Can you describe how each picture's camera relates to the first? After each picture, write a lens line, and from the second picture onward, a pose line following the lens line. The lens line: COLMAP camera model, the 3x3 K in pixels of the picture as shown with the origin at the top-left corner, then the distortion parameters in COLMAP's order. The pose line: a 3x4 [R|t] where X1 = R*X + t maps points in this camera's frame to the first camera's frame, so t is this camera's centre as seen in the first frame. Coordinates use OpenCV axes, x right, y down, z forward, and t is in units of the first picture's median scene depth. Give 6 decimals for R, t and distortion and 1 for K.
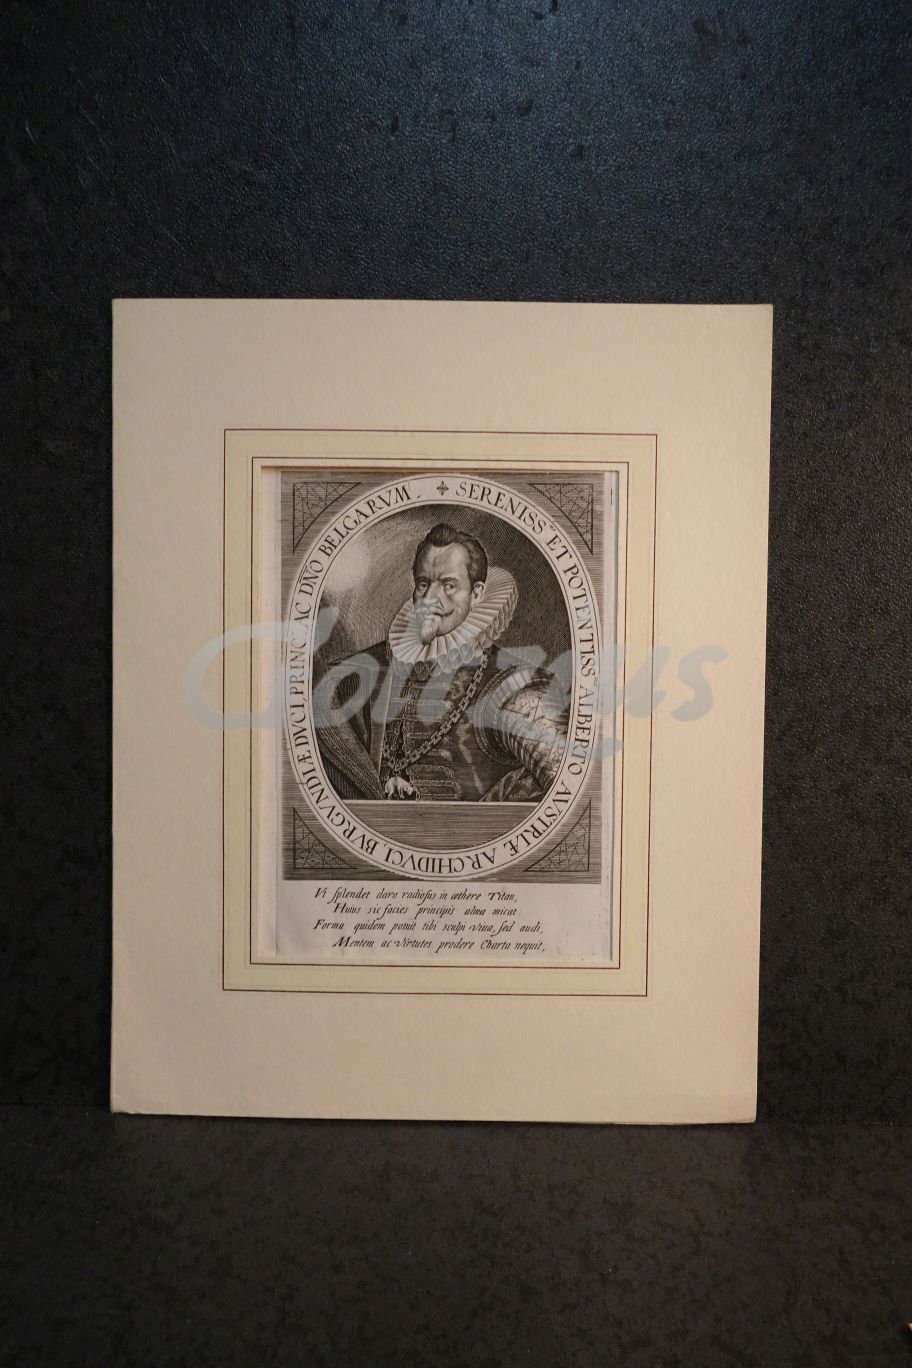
lens RADIAL K [[1351.0, 0, 453.0], [0, 1351.0, 682.3], [0, 0, 1]] dist [0.016613, -0.025946]
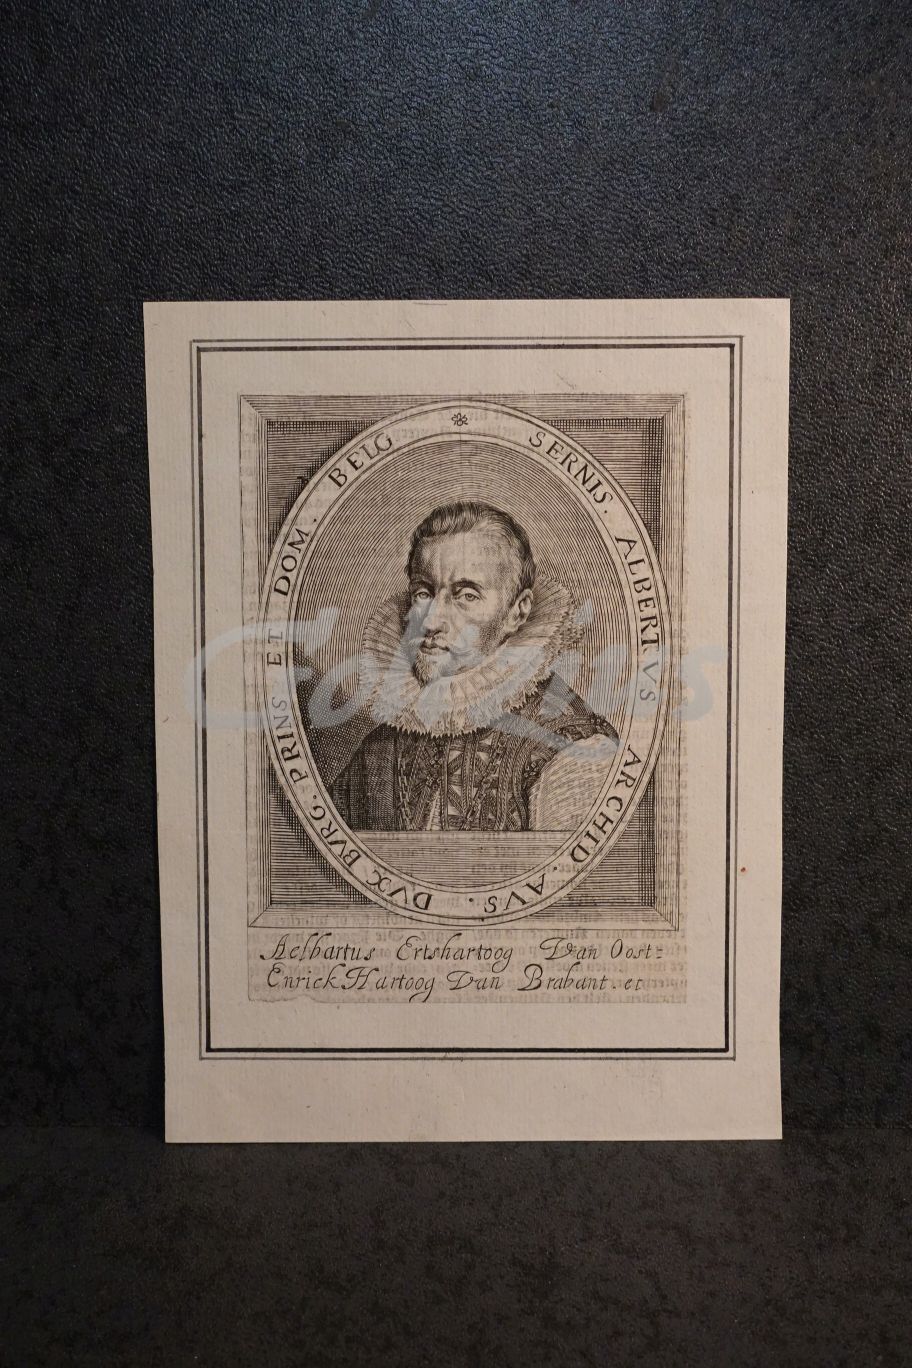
lens RADIAL K [[1351.0, 0, 453.0], [0, 1351.0, 682.3], [0, 0, 1]] dist [0.016613, -0.025946]
pose [[0.999754, -0.021888, 0.003690, 0.083255], [0.021832, 0.999655, 0.014627, 0.093877], [-0.004009, -0.014543, 0.999886, 0.345176]]
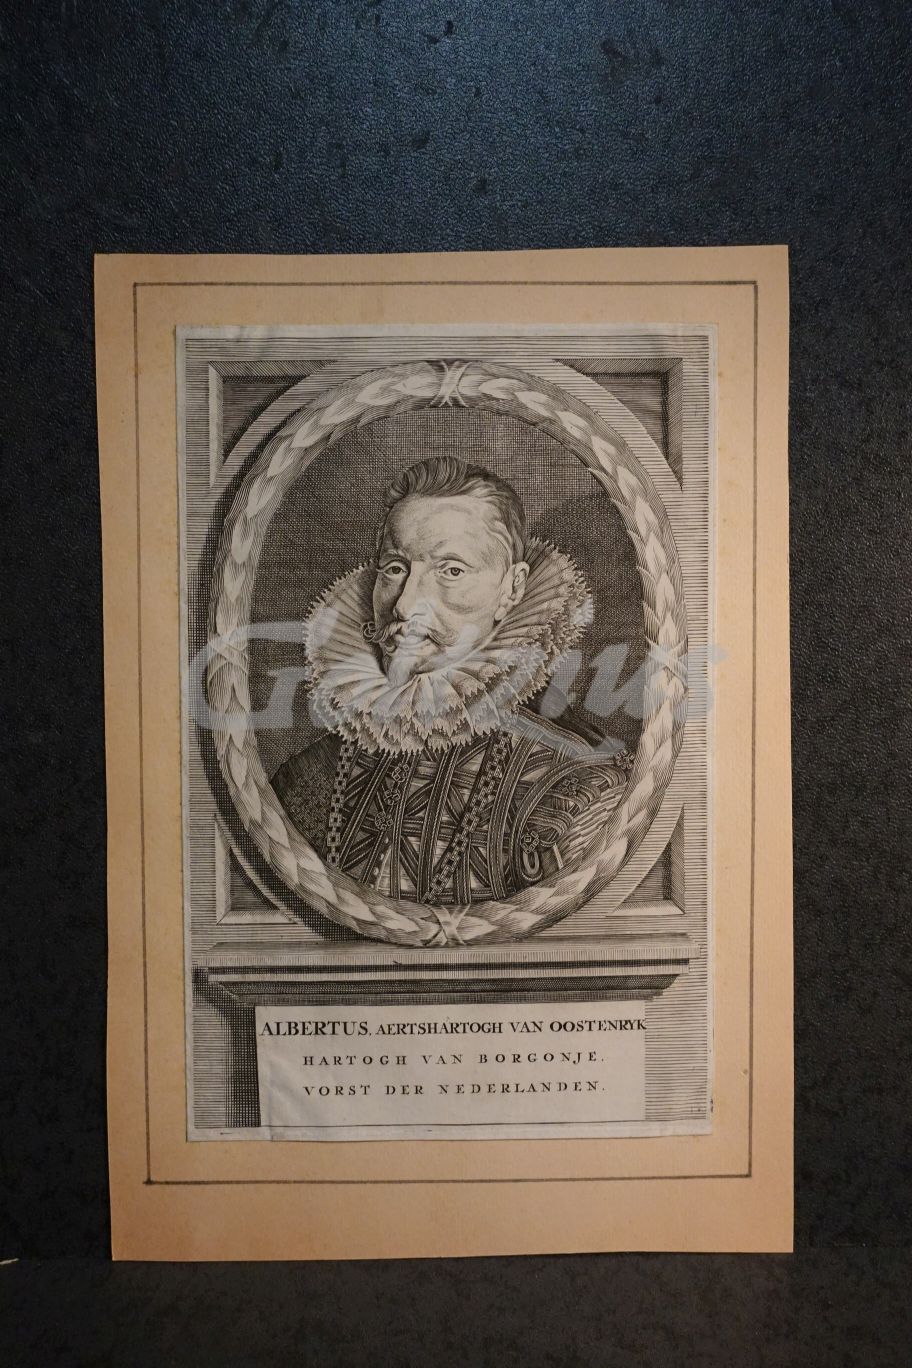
lens RADIAL K [[1351.0, 0, 453.0], [0, 1351.0, 682.3], [0, 0, 1]] dist [0.016613, -0.025946]
pose [[0.999139, -0.031594, 0.026901, 0.038757], [0.032215, 0.999217, -0.022972, -0.038258], [-0.026154, 0.023819, 0.999374, 0.098828]]
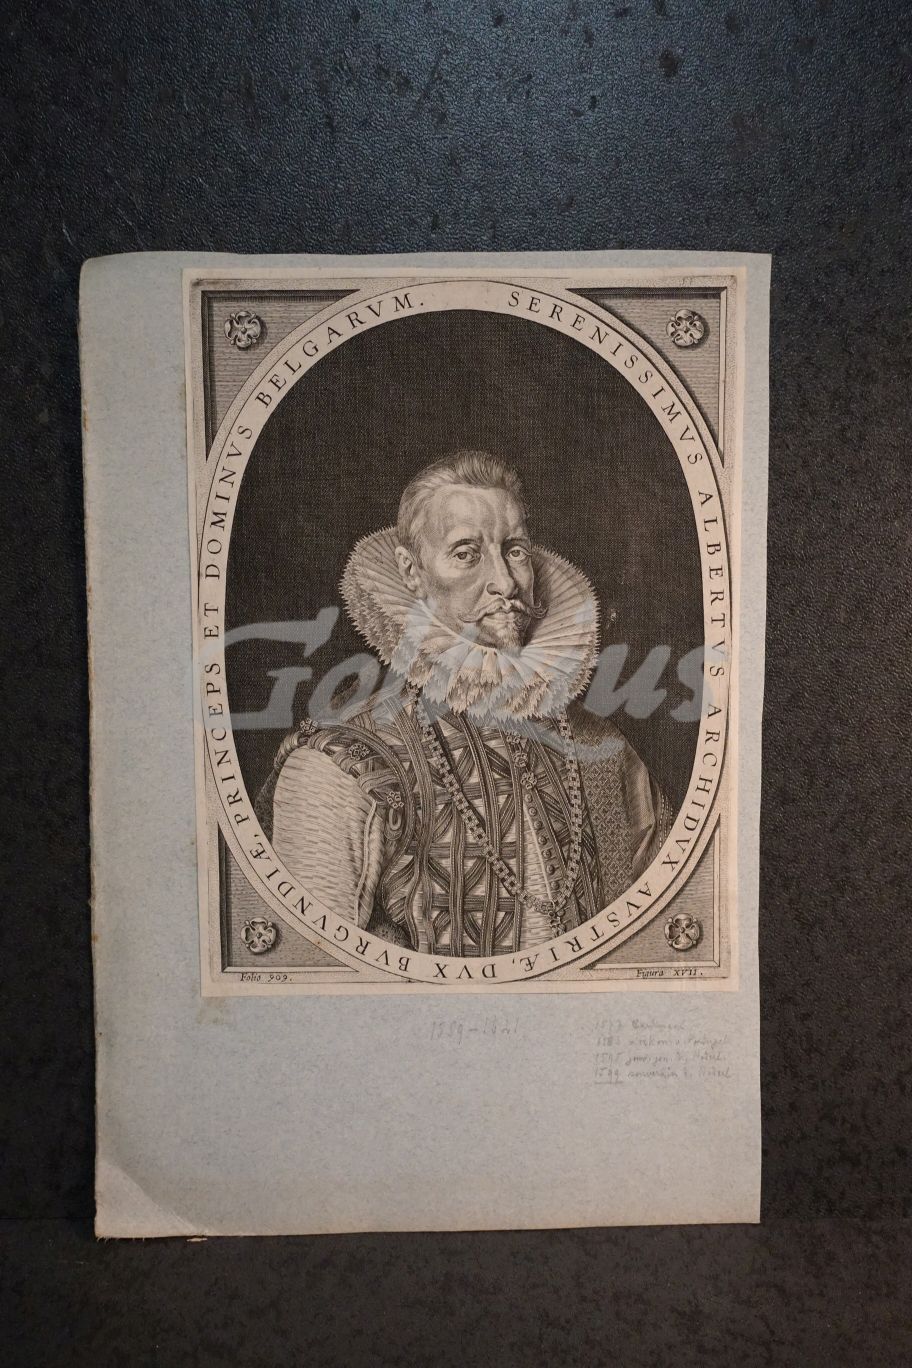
lens RADIAL K [[1351.0, 0, 453.0], [0, 1351.0, 682.3], [0, 0, 1]] dist [0.016613, -0.025946]
pose [[0.999659, -0.018296, 0.018606, -0.054858], [0.018572, 0.999718, -0.014780, -0.058946], [-0.018331, 0.015120, 0.999718, 0.009756]]
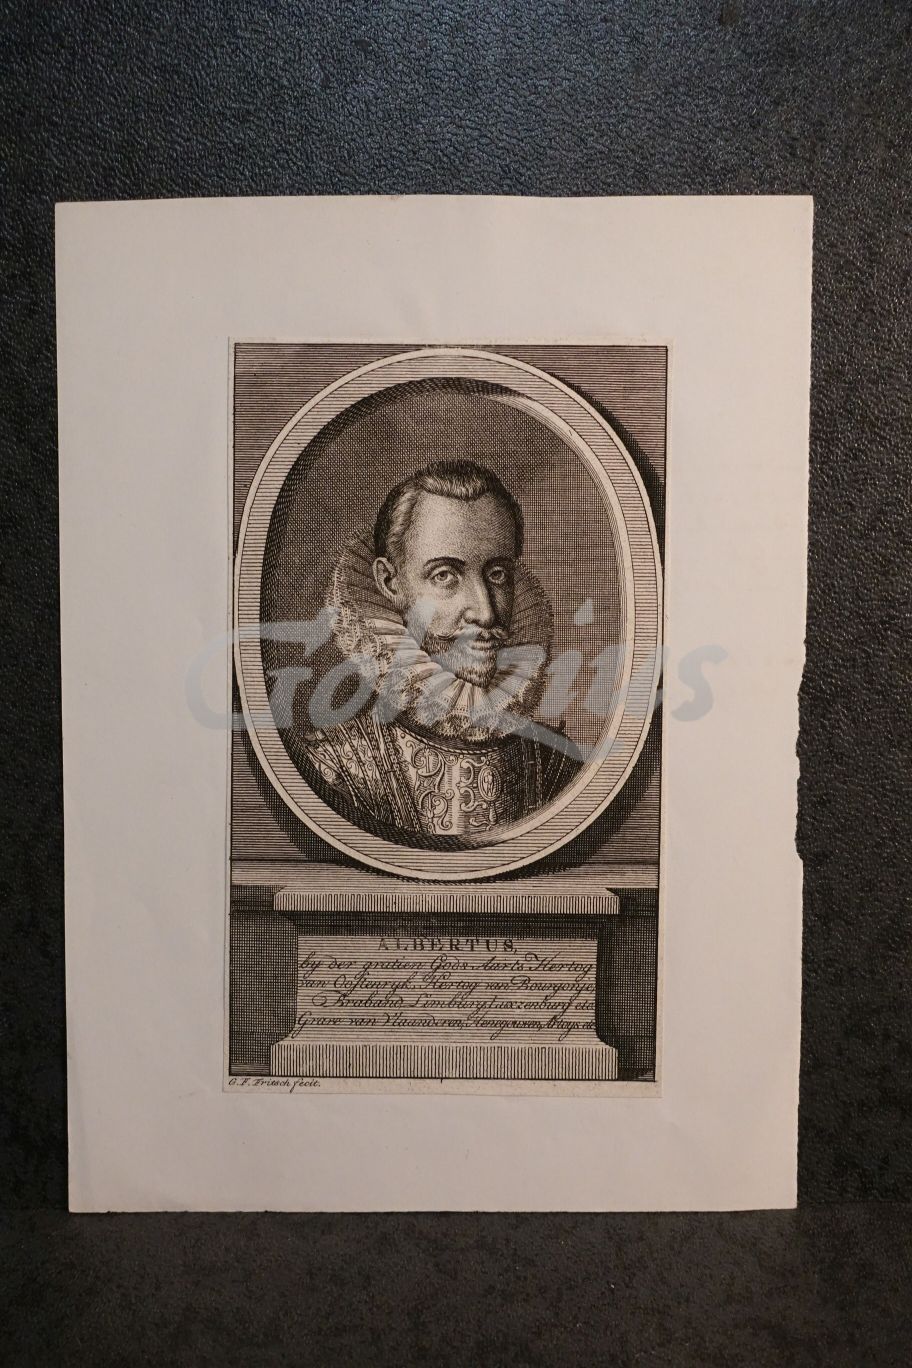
lens RADIAL K [[1360.2, 0, 456.0], [0, 1360.2, 684.0], [0, 0, 1]] dist [0.011965, -0.004339]
pose [[0.999452, -0.030860, 0.011945, 0.061476], [0.030807, 0.999515, 0.004590, 0.098765], [-0.012081, -0.004220, 0.999918, 0.435252]]
